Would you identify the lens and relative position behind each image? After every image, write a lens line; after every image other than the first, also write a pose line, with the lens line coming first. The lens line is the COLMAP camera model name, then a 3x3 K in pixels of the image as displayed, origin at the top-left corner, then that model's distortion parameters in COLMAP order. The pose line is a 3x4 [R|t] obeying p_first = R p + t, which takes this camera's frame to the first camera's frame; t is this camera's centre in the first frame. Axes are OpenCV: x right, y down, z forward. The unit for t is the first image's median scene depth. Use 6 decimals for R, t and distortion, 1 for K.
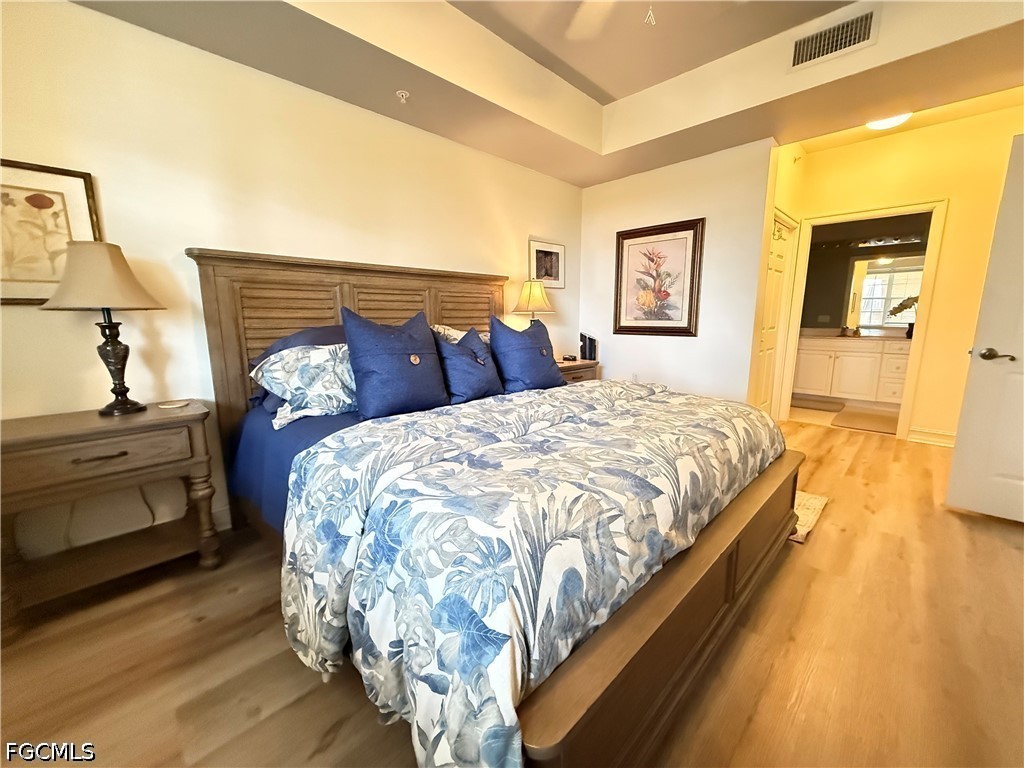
lens RADIAL K [[408.9, 0, 512.0], [0, 408.9, 384.0], [0, 0, 1]] dist [-0.000497, 0.000228]
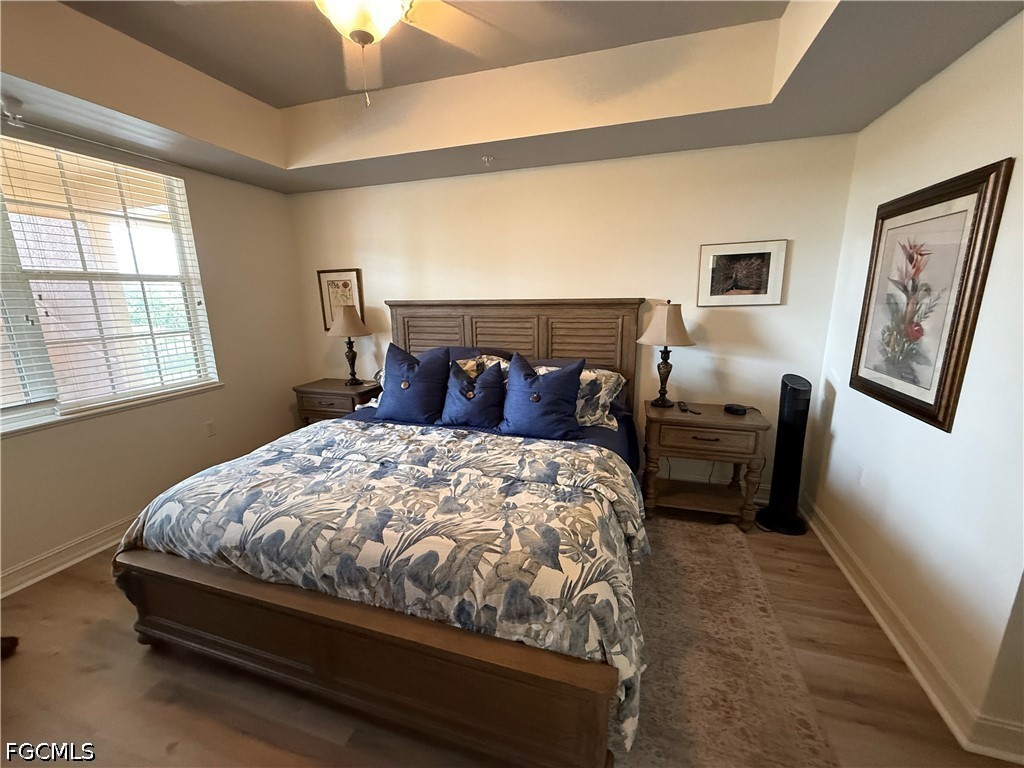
lens RADIAL K [[408.9, 0, 512.0], [0, 408.9, 384.0], [0, 0, 1]] dist [-0.000497, 0.000228]
pose [[0.460436, 0.189215, -0.867293, 0.877054], [-0.133429, 0.980671, 0.143114, -0.240746], [0.877608, 0.049827, 0.476783, 0.512485]]
